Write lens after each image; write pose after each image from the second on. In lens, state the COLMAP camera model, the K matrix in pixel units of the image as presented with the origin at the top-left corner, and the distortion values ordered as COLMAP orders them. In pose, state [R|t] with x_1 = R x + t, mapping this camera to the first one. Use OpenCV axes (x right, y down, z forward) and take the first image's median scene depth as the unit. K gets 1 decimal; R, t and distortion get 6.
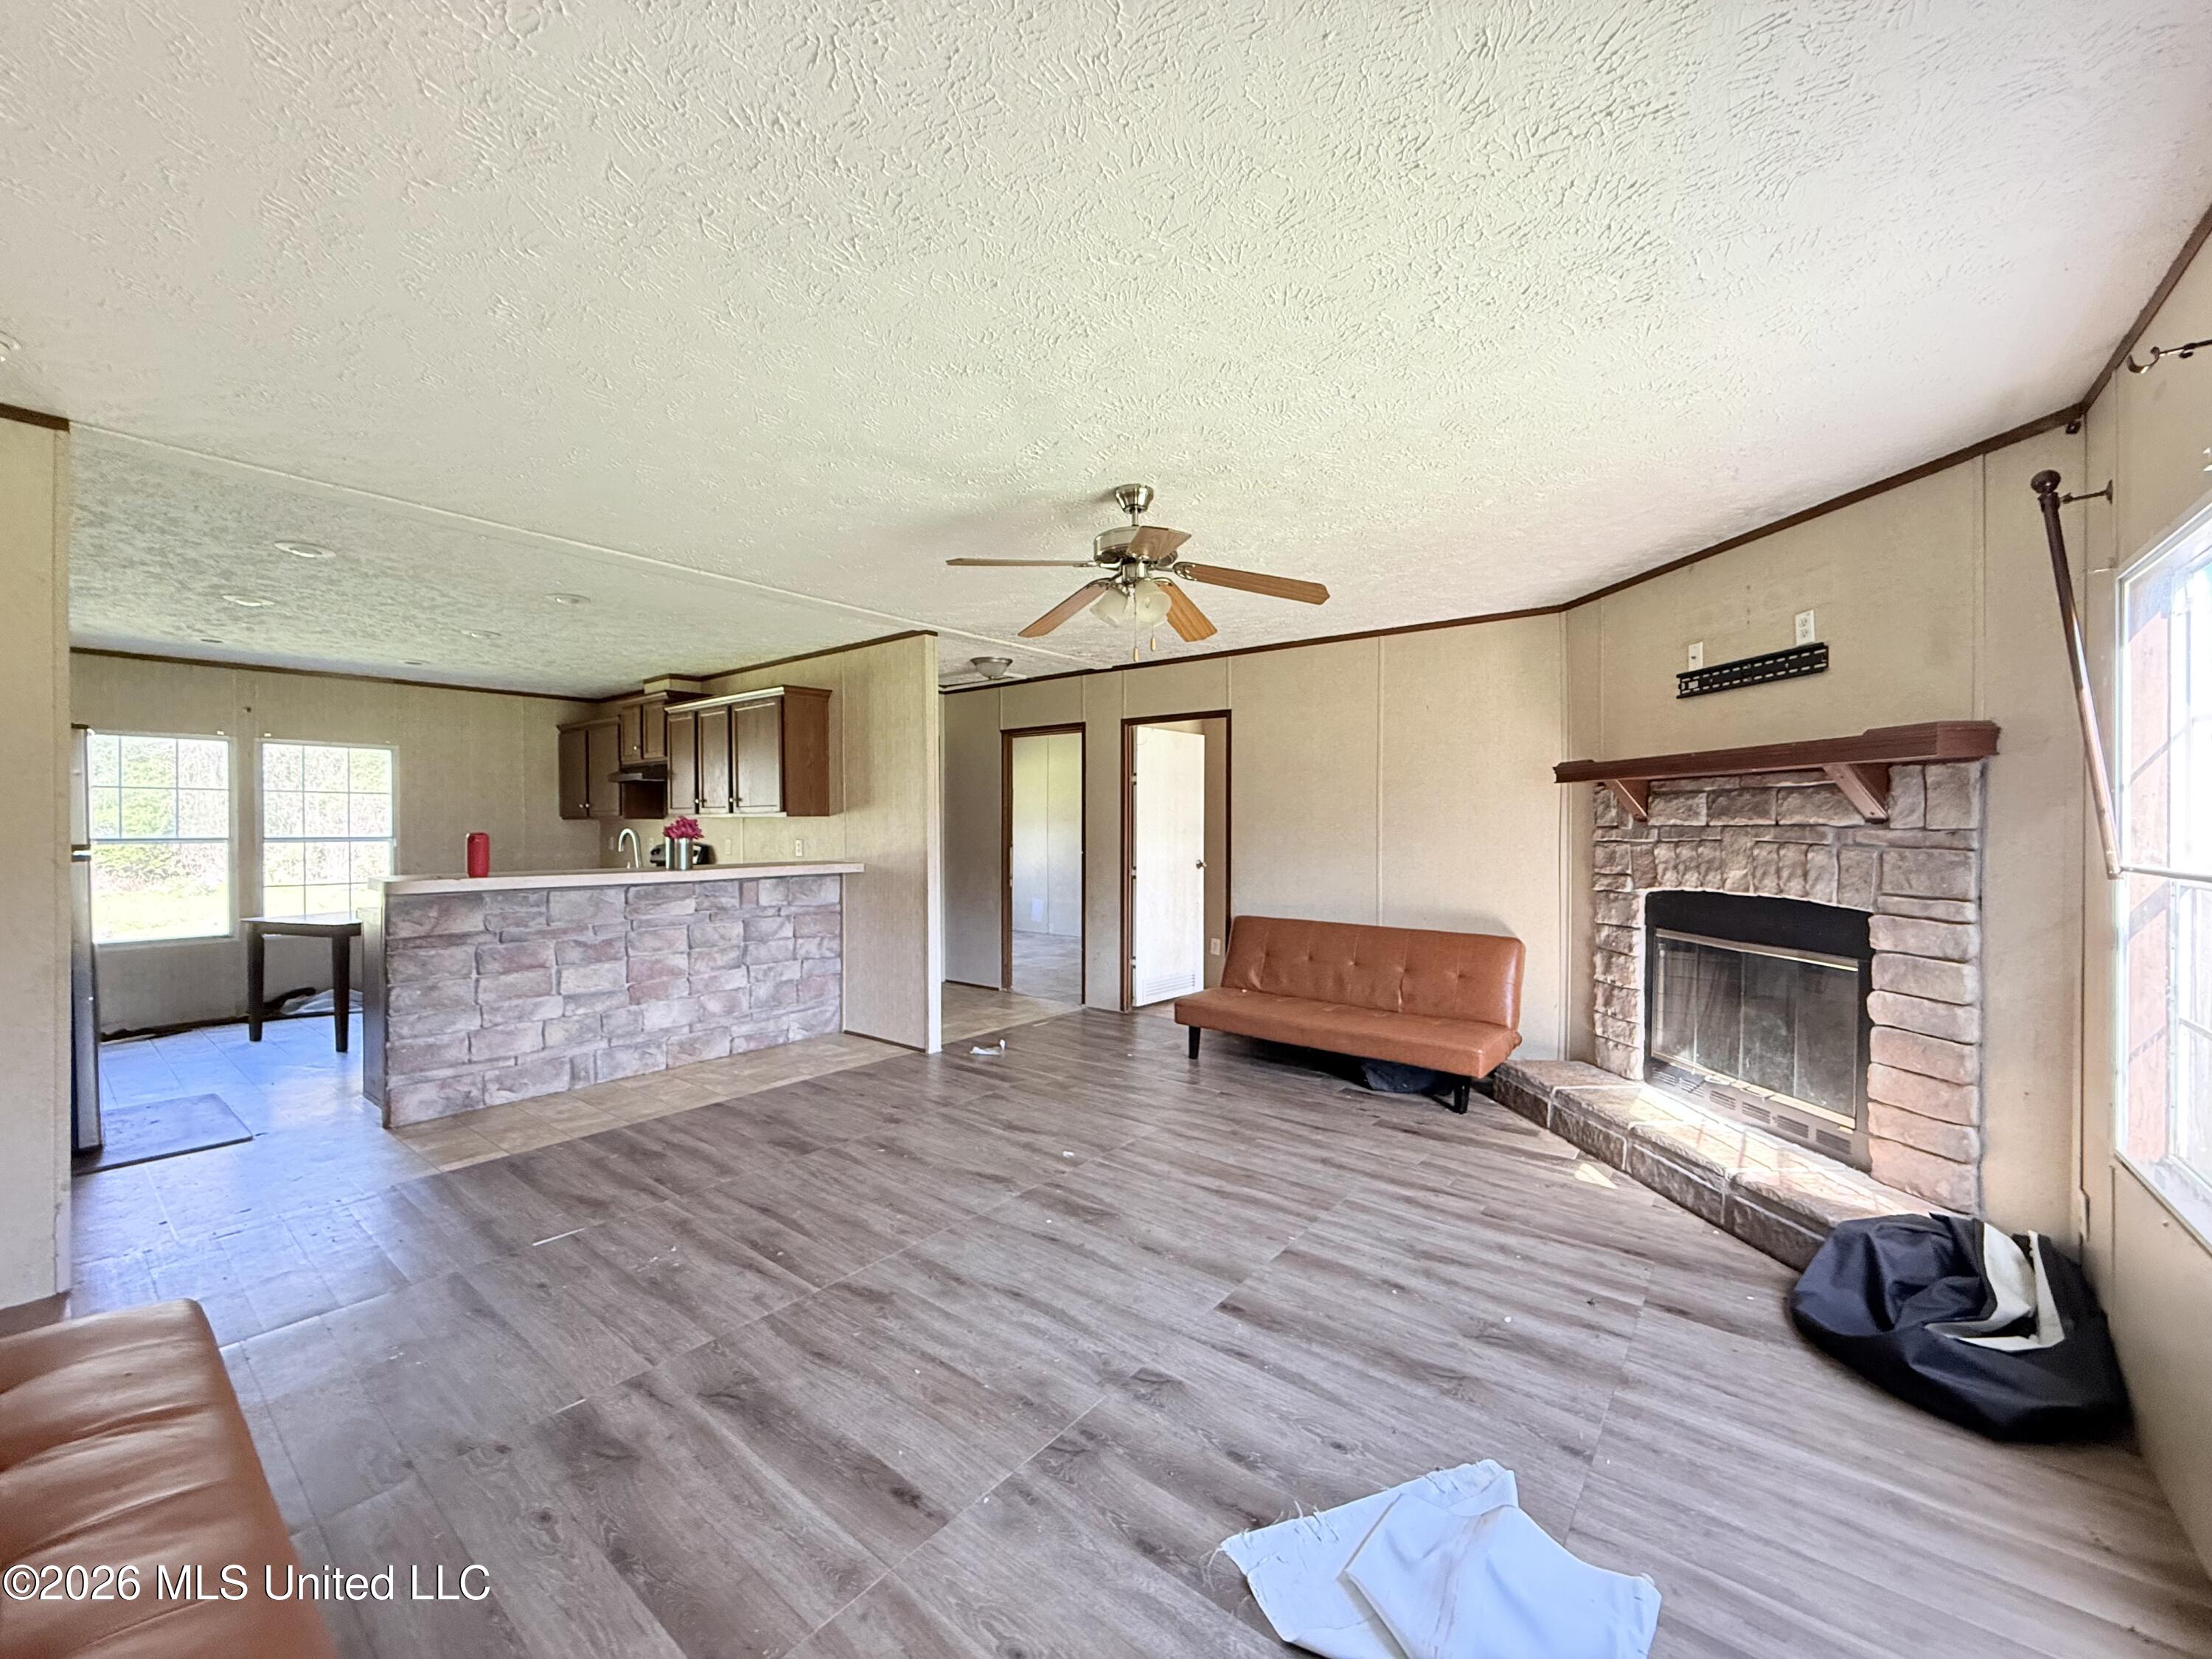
lens RADIAL K [[885.6, 0, 1106.0], [0, 885.6, 829.5], [0, 0, 1]] dist [-0.002314, -0.000127]
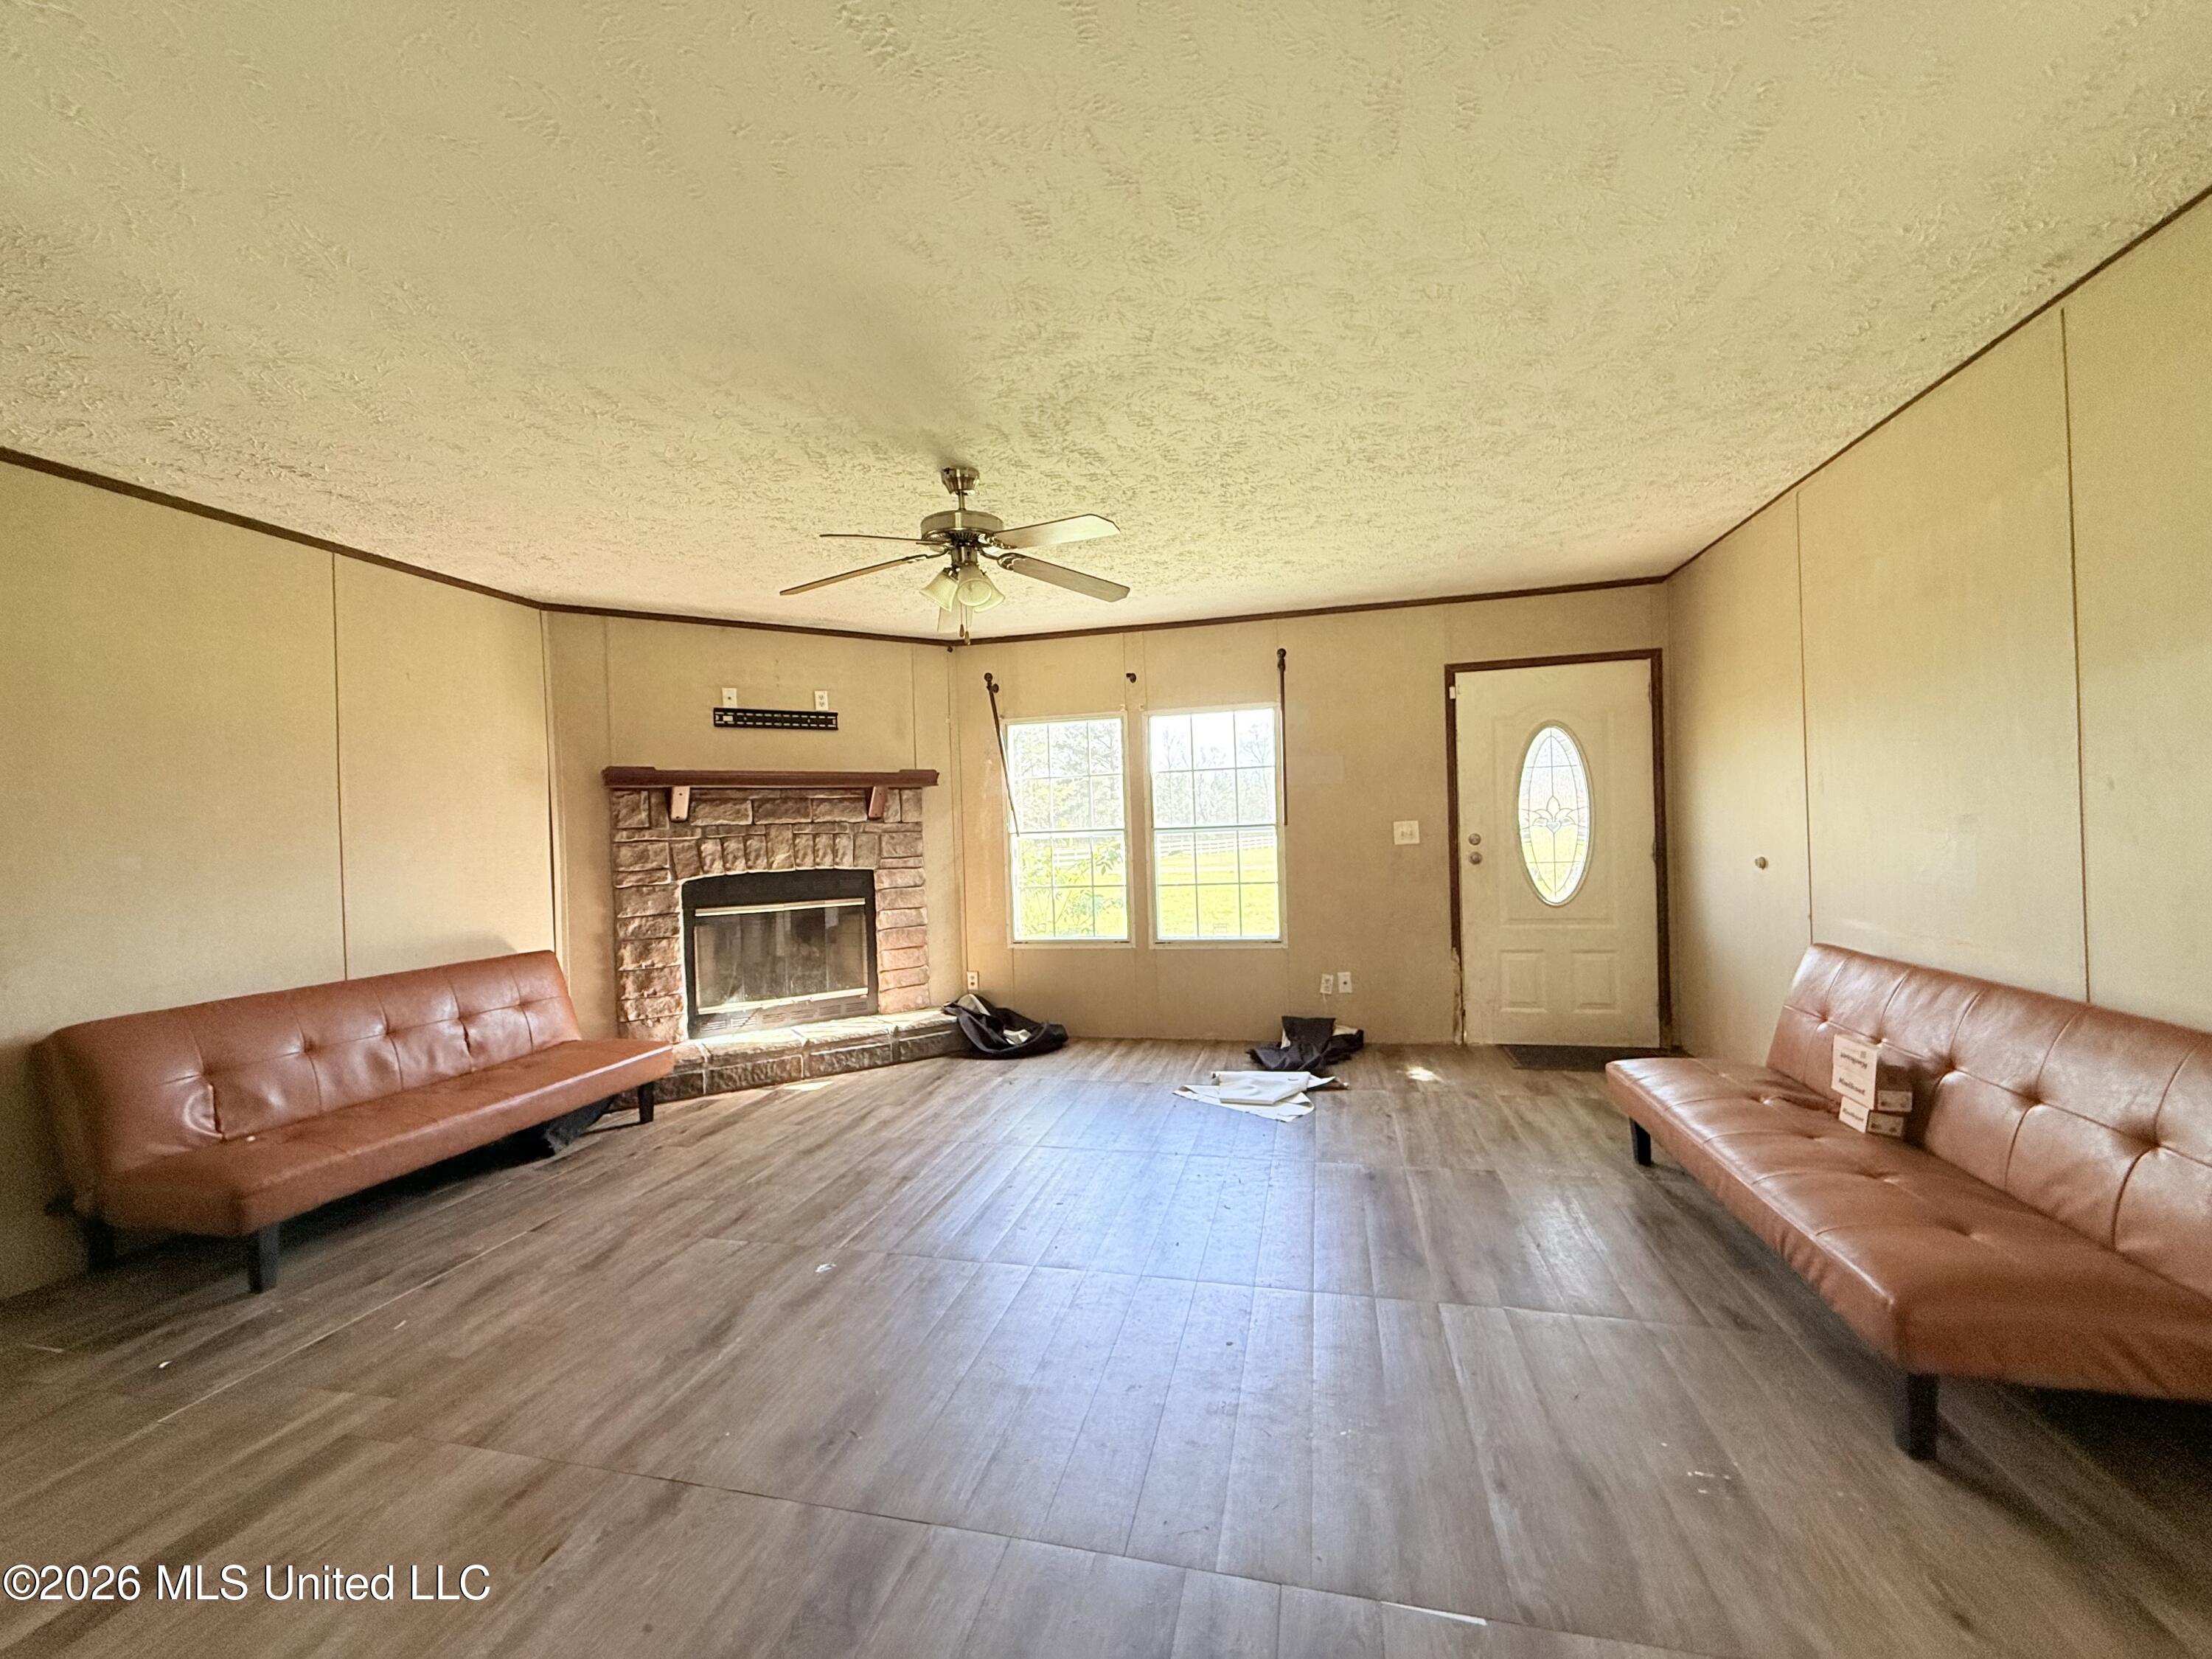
lens RADIAL K [[886.3, 0, 1106.0], [0, 886.3, 829.5], [0, 0, 1]] dist [-0.000929, -0.000010]
pose [[-0.428498, 0.012143, 0.903461, -0.764939], [0.037280, 0.999296, 0.004251, 0.017410], [-0.902773, 0.035502, -0.428649, 1.052673]]
